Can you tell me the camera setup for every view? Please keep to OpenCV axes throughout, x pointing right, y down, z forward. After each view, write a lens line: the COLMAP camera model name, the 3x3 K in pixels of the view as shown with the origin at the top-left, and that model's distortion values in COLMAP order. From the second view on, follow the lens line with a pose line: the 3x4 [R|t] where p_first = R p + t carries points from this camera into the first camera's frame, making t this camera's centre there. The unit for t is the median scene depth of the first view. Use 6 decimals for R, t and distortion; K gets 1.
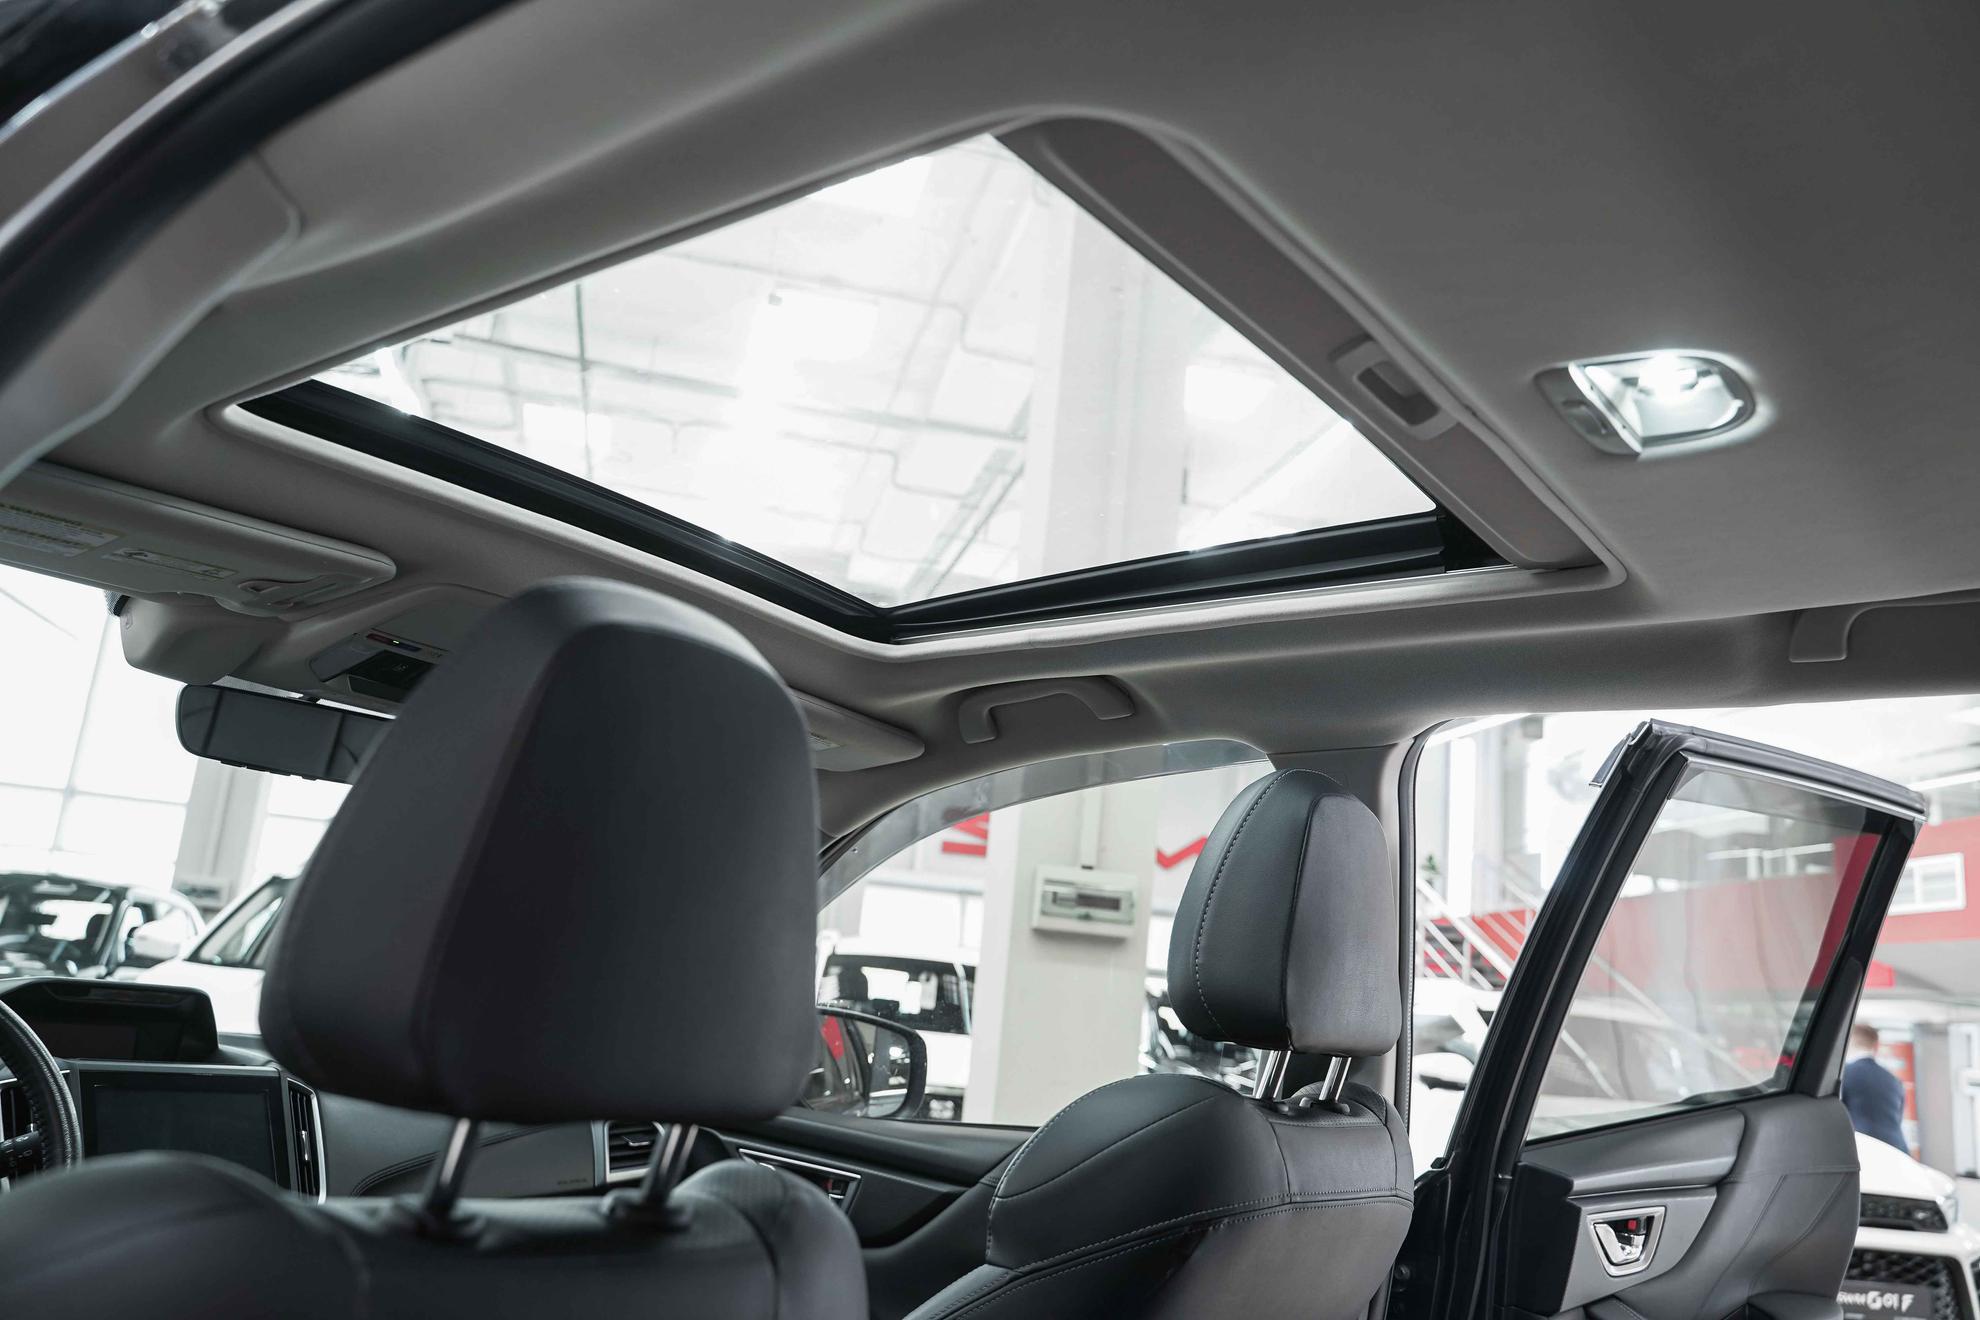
lens RADIAL K [[1617.3, 0, 996.2], [0, 1617.3, 662.4], [0, 0, 1]] dist [-0.006559, -0.007082]
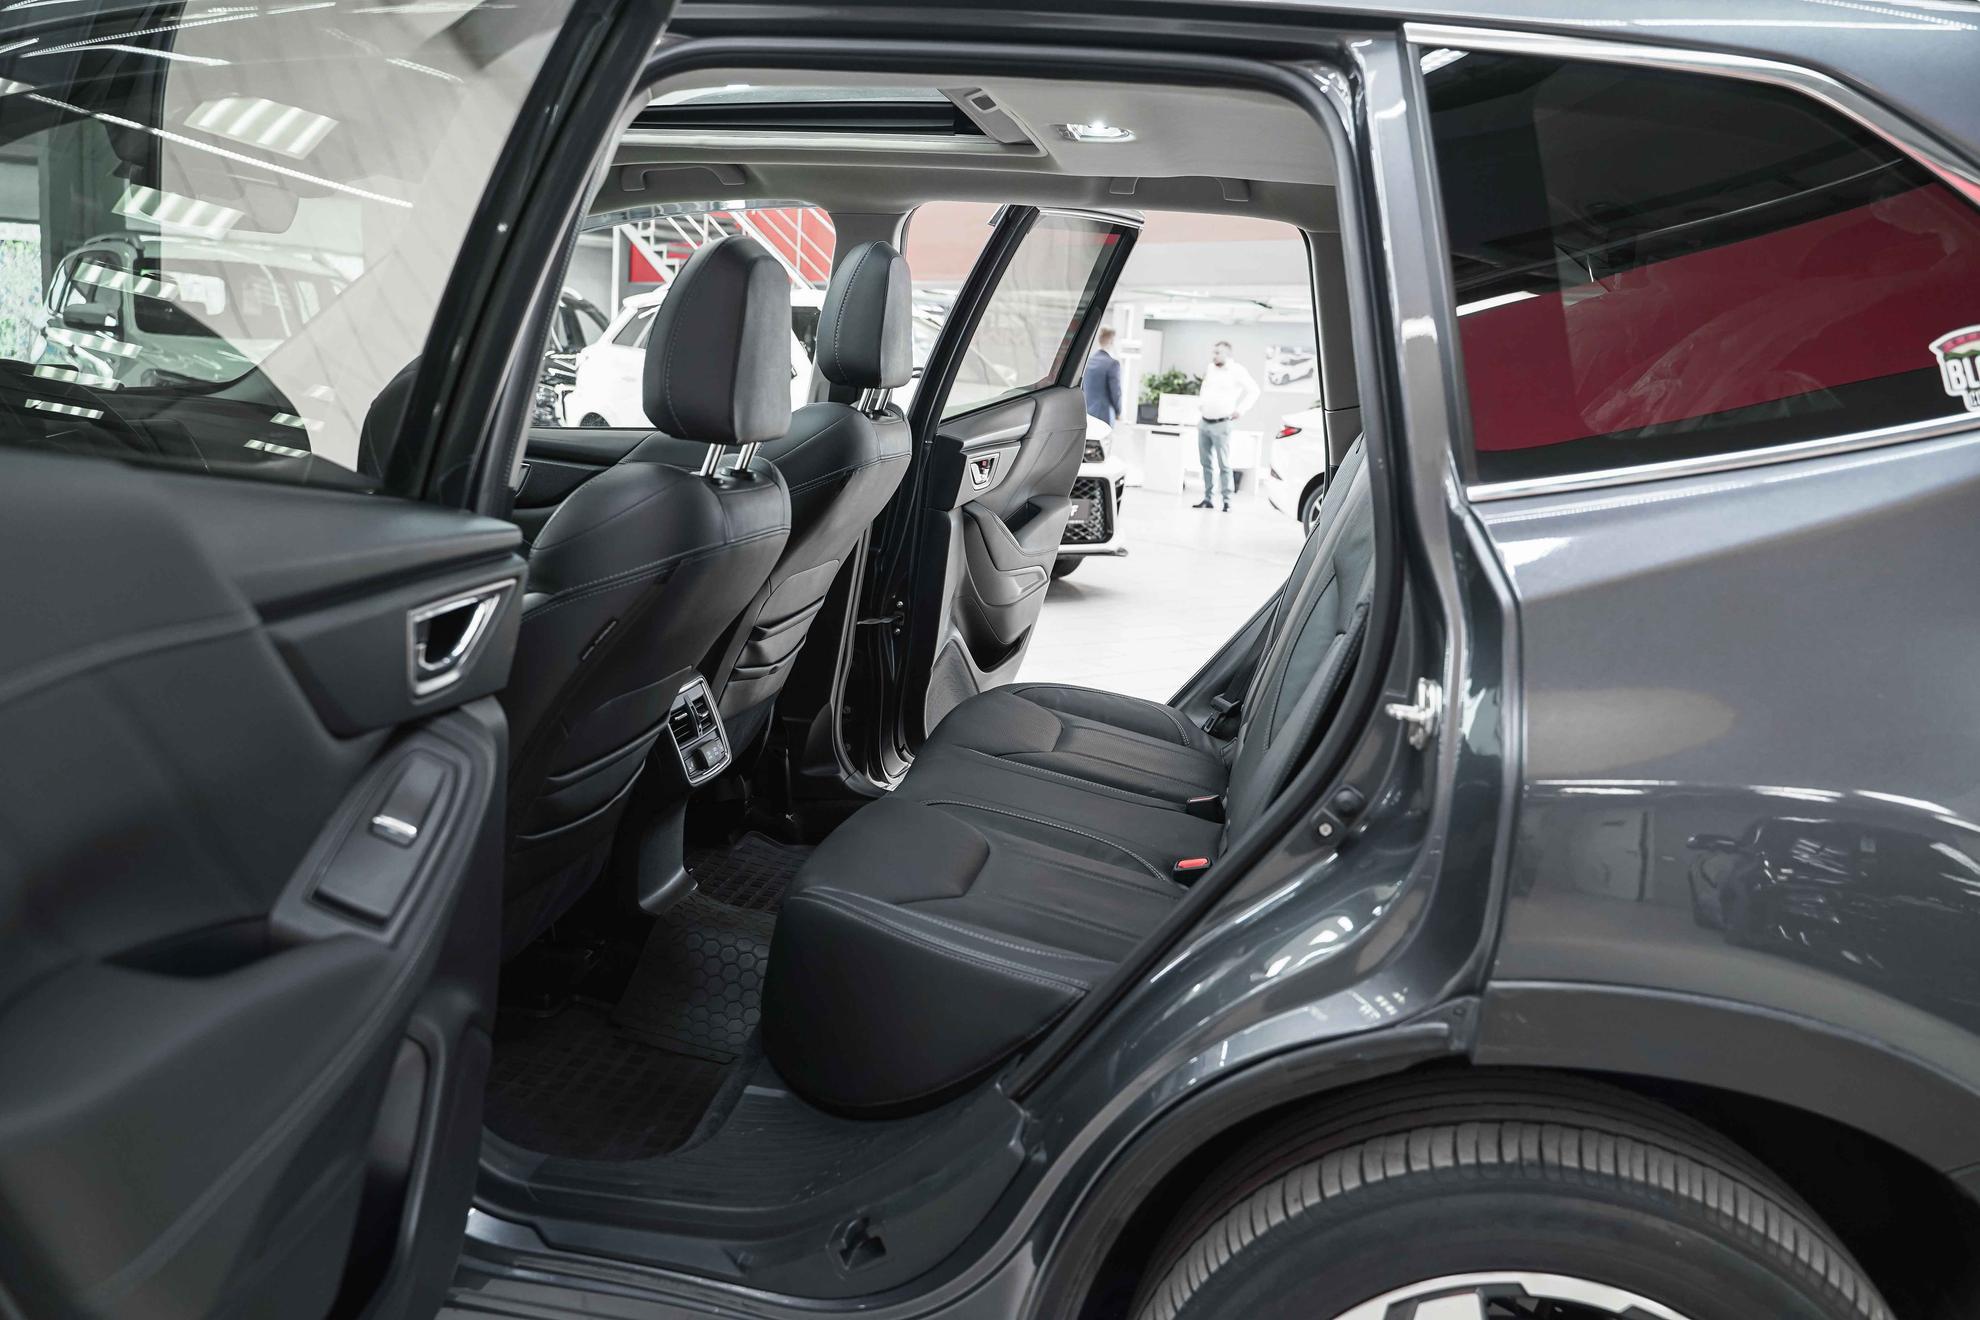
lens RADIAL K [[1617.3, 0, 991.7], [0, 1617.3, 657.9], [0, 0, 1]] dist [-0.006559, -0.007082]
pose [[0.896595, -0.113583, 0.428039, -0.384181], [-0.078782, 0.910222, 0.406557, -0.185581], [-0.435788, -0.398238, 0.807152, -0.539568]]
